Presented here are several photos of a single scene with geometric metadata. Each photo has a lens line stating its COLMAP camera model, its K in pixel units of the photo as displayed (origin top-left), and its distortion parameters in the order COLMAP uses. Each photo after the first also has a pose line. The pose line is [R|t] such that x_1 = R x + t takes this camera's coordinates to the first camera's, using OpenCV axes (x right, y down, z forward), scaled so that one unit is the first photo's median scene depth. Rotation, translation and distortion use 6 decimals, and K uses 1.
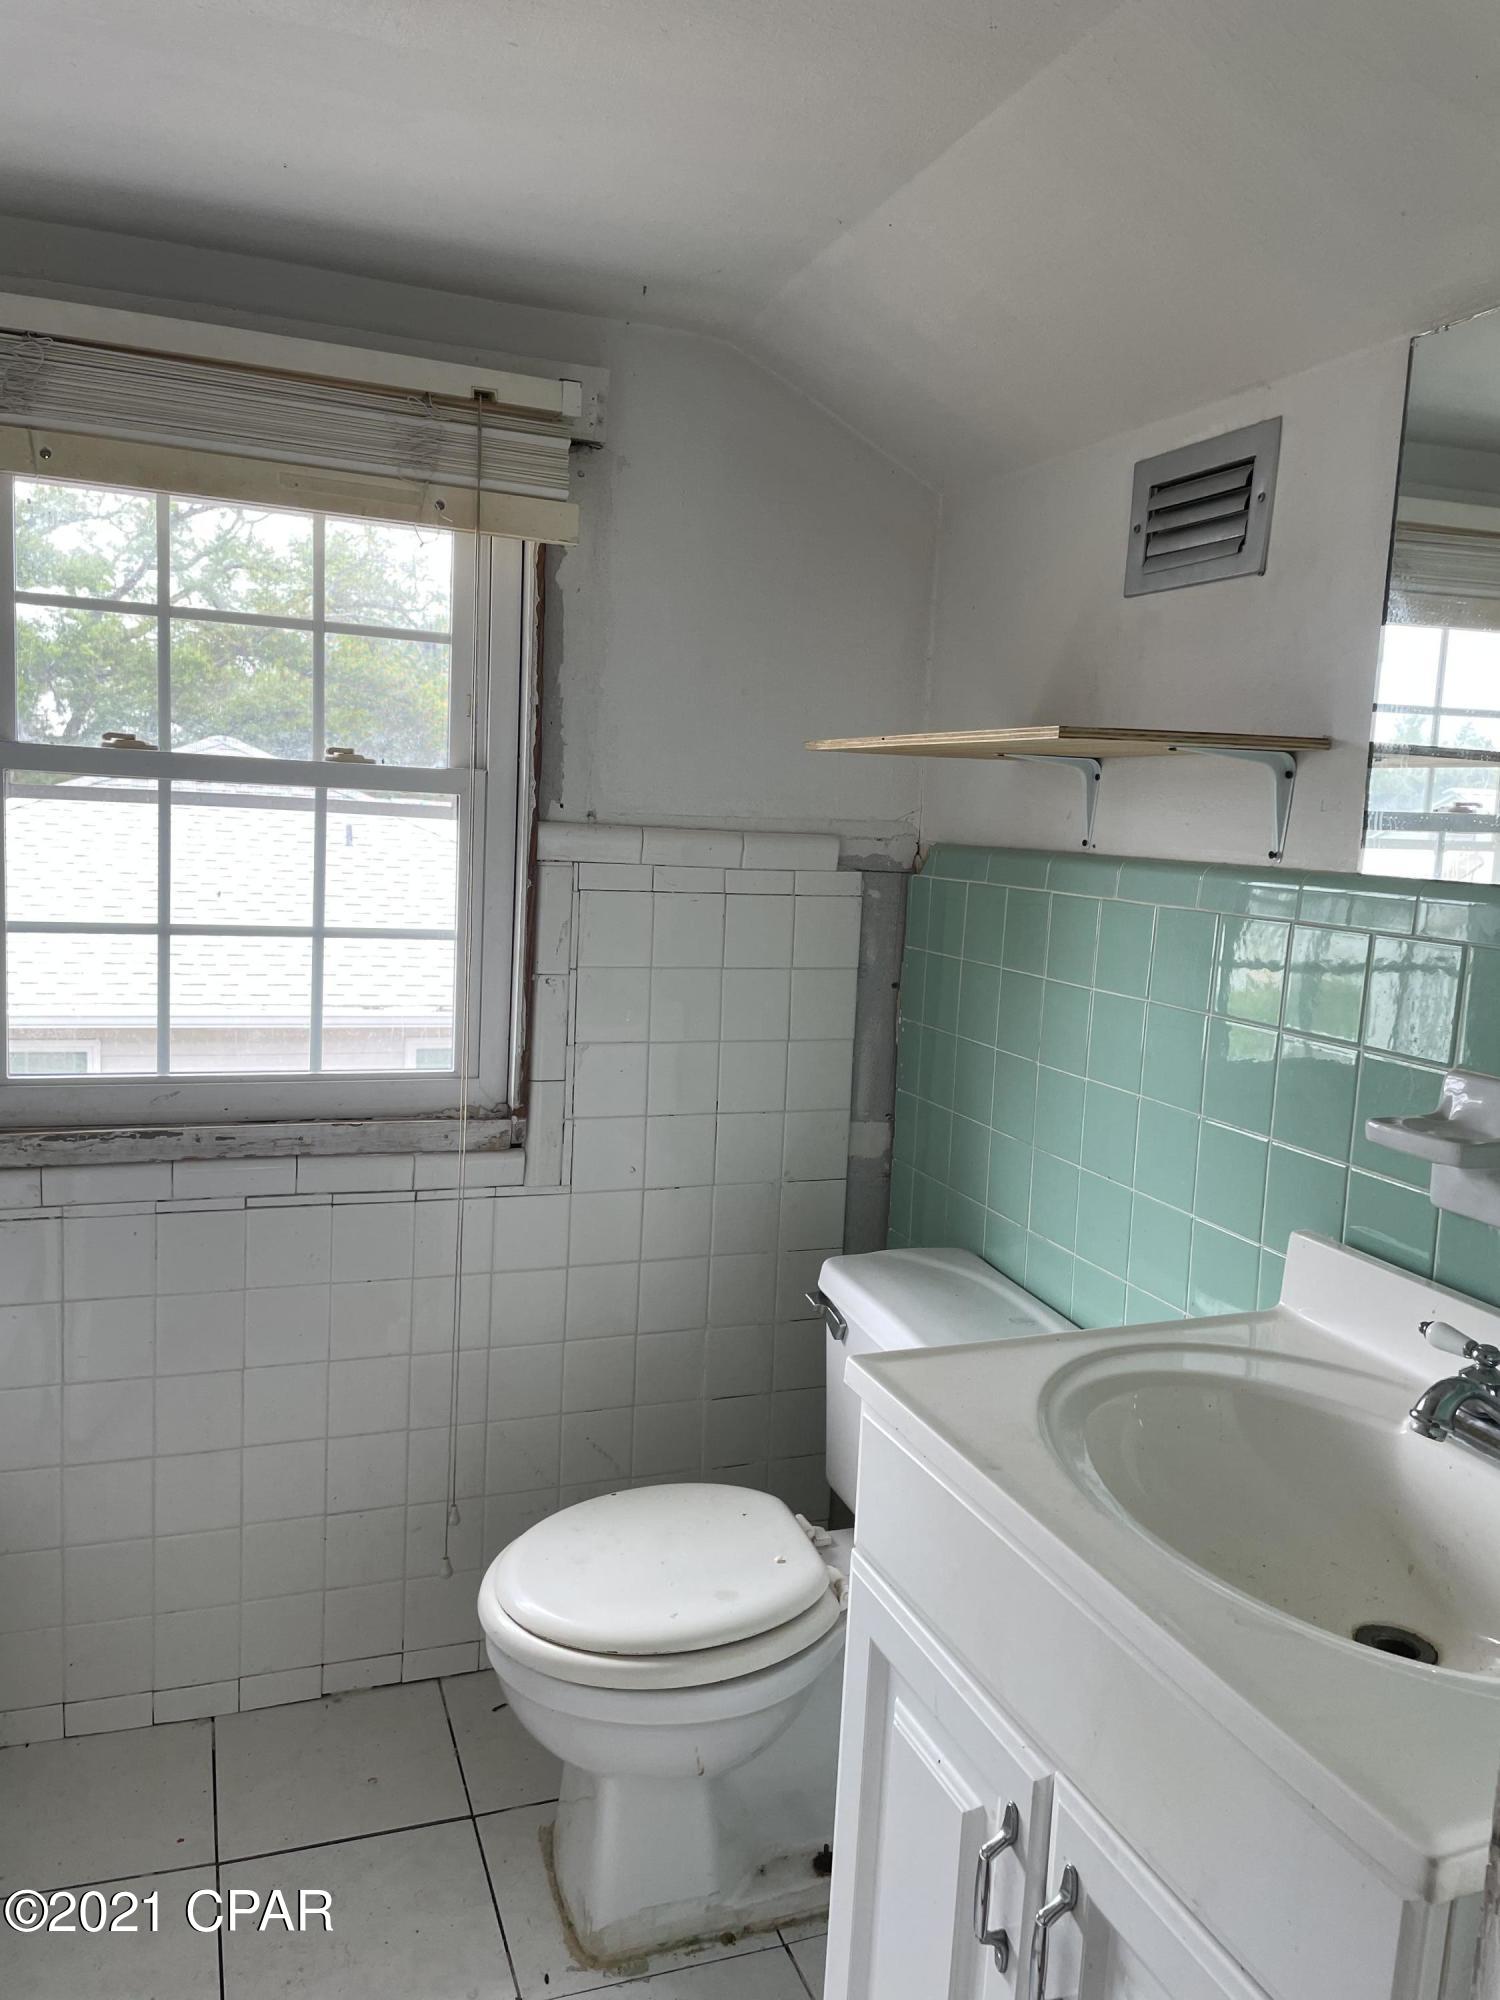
lens RADIAL K [[1515.0, 0, 753.5], [0, 1515.0, 998.8], [0, 0, 1]] dist [0.087242, -0.107196]
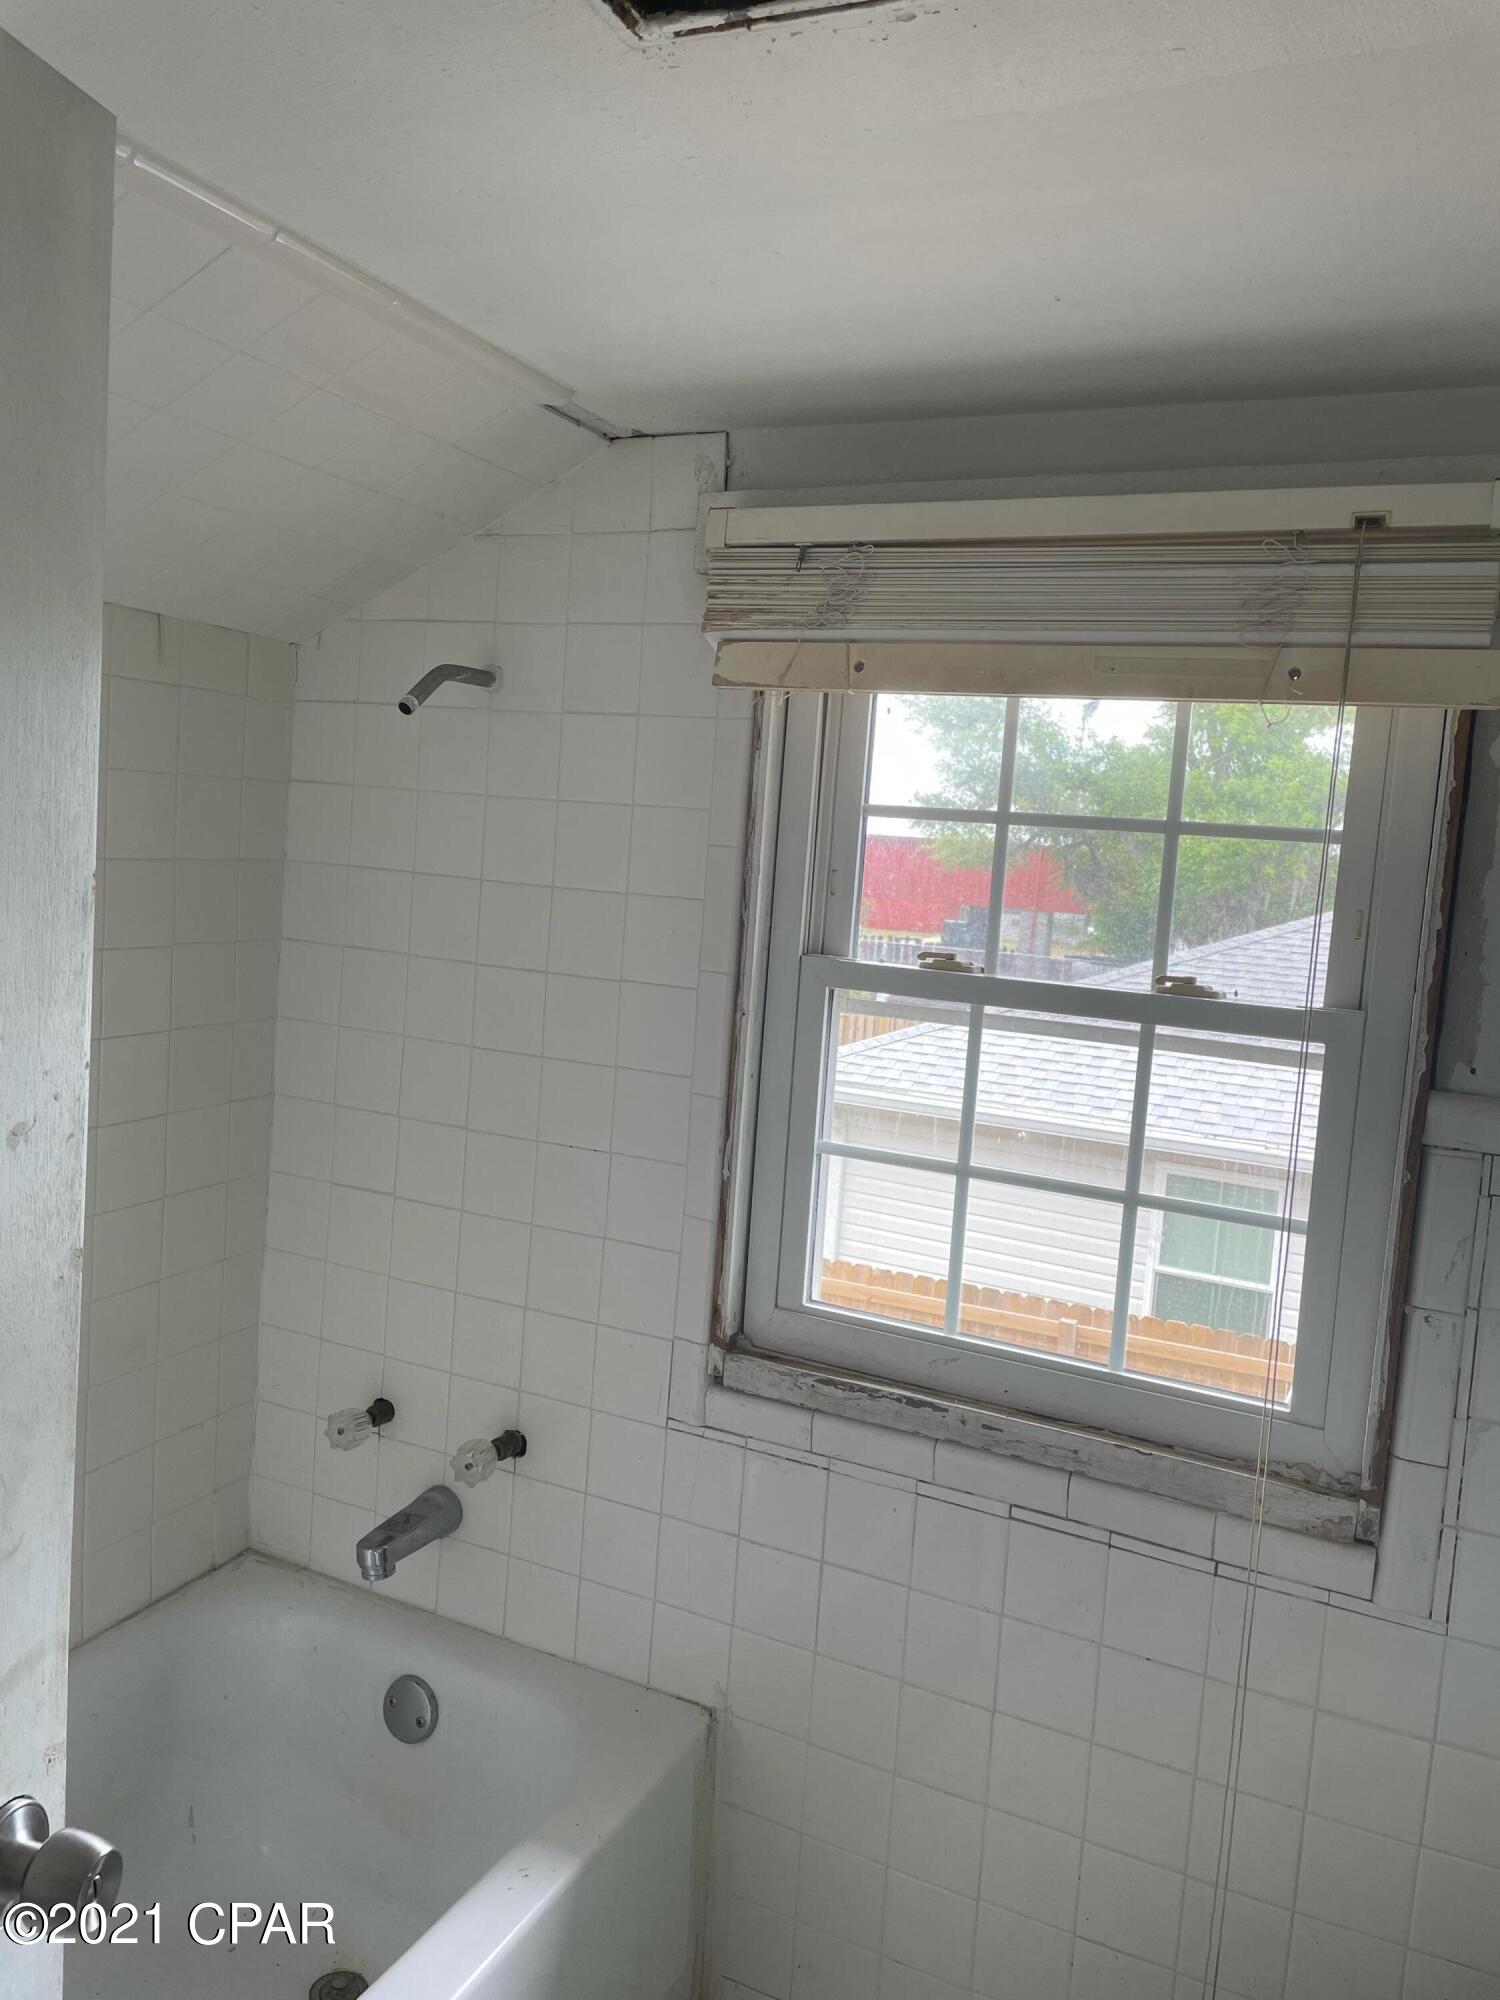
lens RADIAL K [[1515.0, 0, 763.4], [0, 1515.0, 983.5], [0, 0, 1]] dist [0.087242, -0.107196]
pose [[0.689677, 0.061450, -0.721505, 0.159777], [-0.127928, 0.991060, -0.037878, -0.103083], [0.712727, 0.118424, 0.691372, 0.293138]]
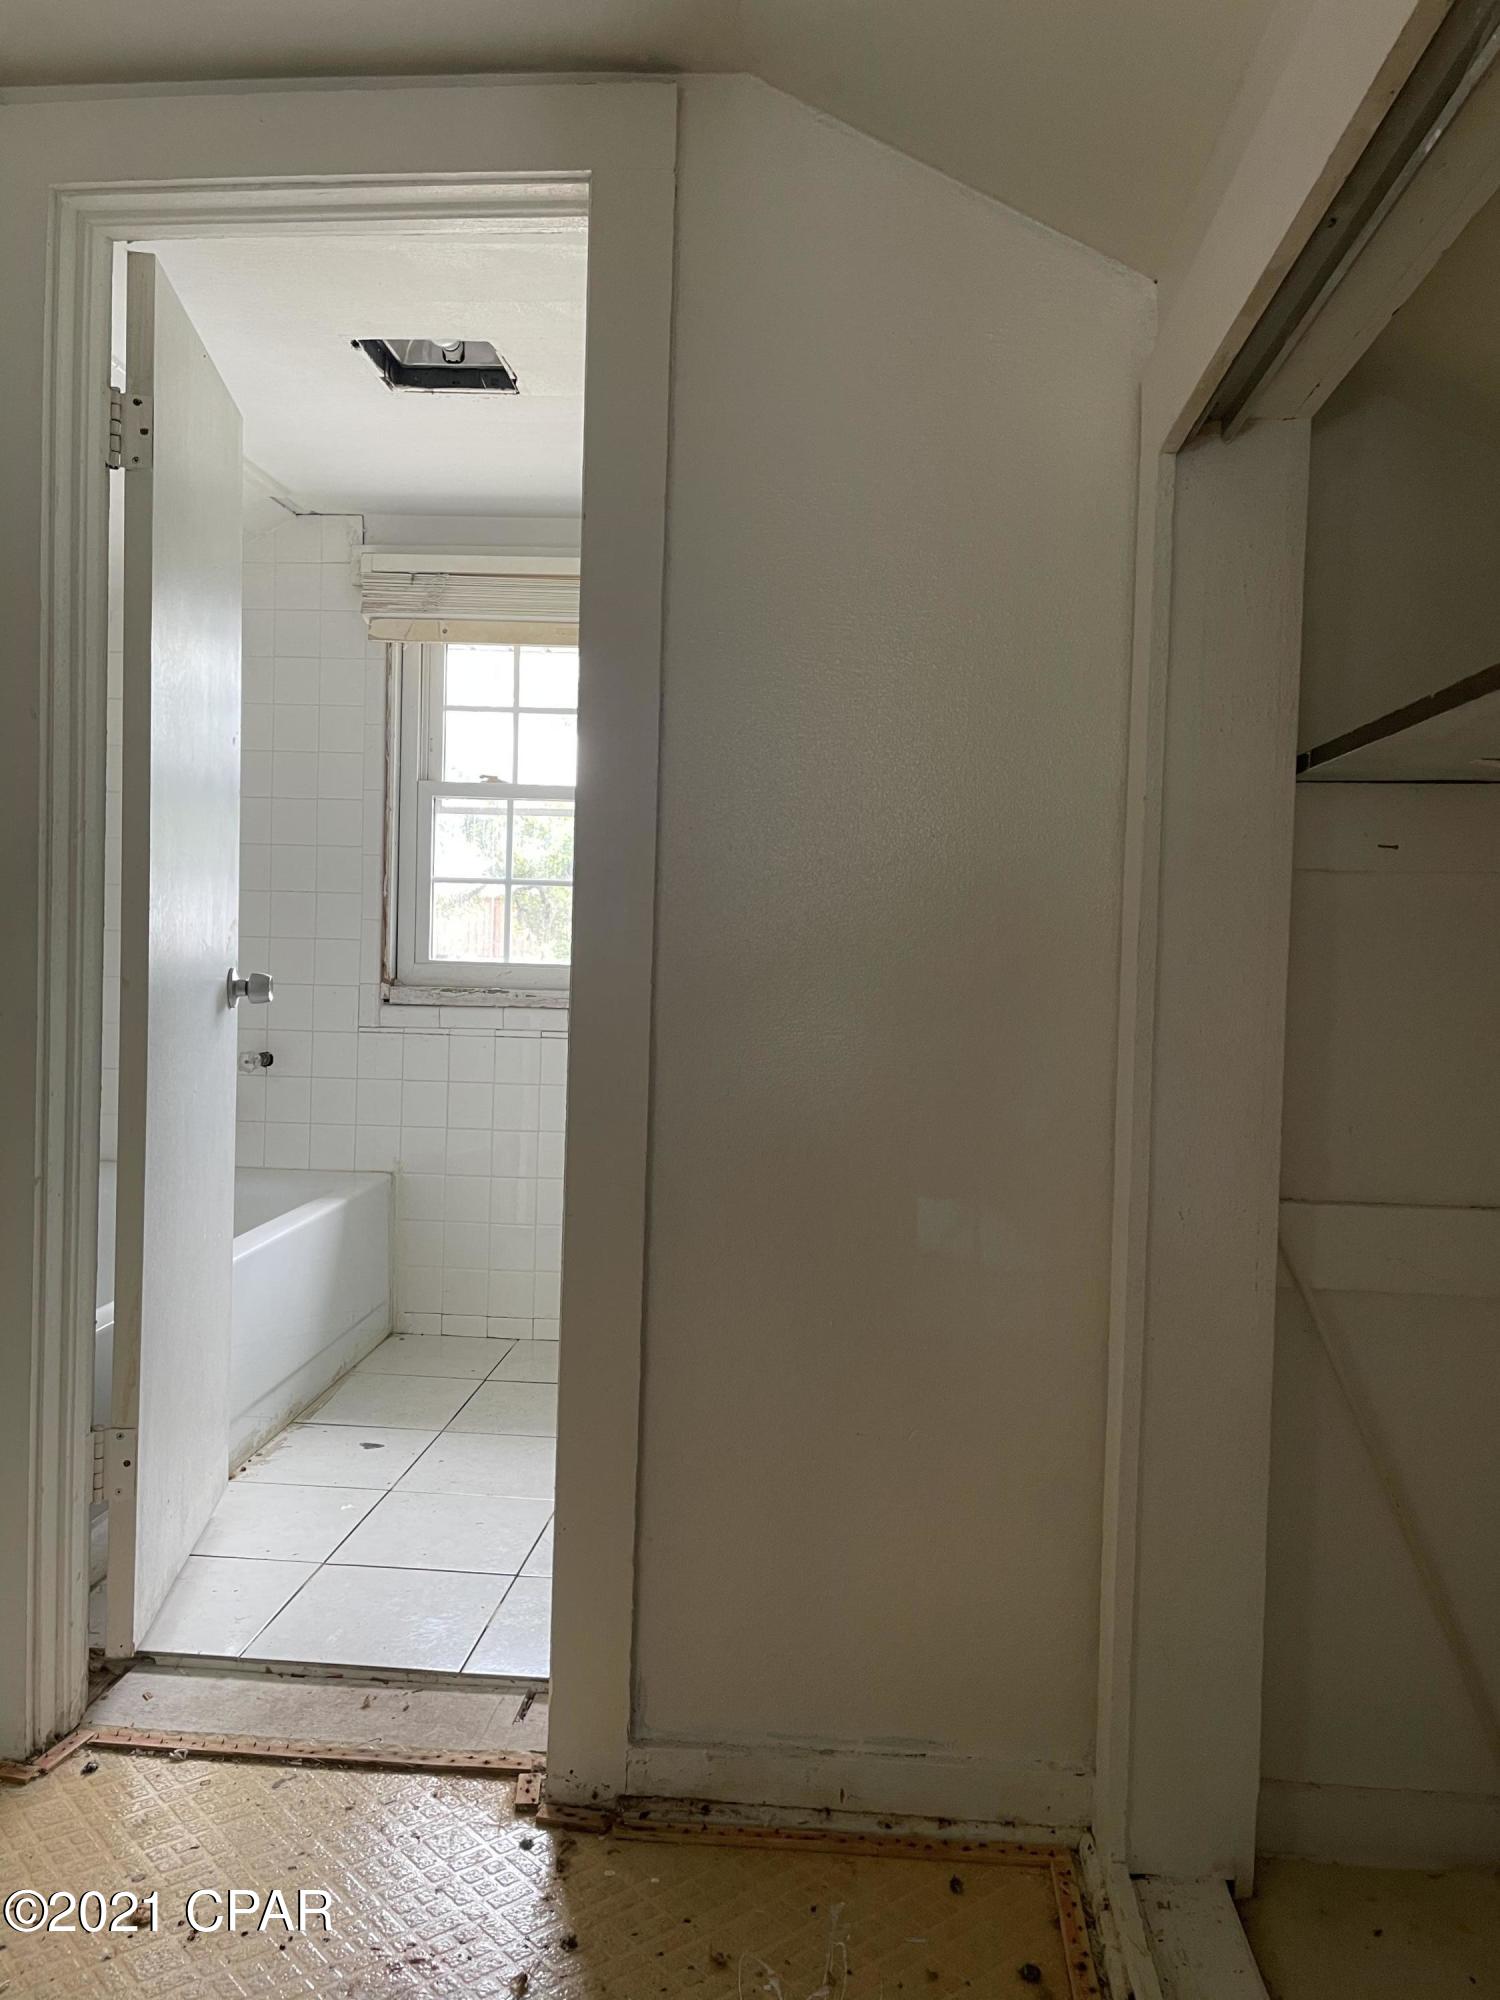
lens RADIAL K [[1515.0, 0, 758.0], [0, 1515.0, 1005.1], [0, 0, 1]] dist [0.087242, -0.107196]
pose [[0.898106, -0.002593, -0.439772, 0.665589], [-0.041928, 0.994923, -0.091491, 0.250217], [0.437777, 0.100607, 0.893437, -0.461475]]
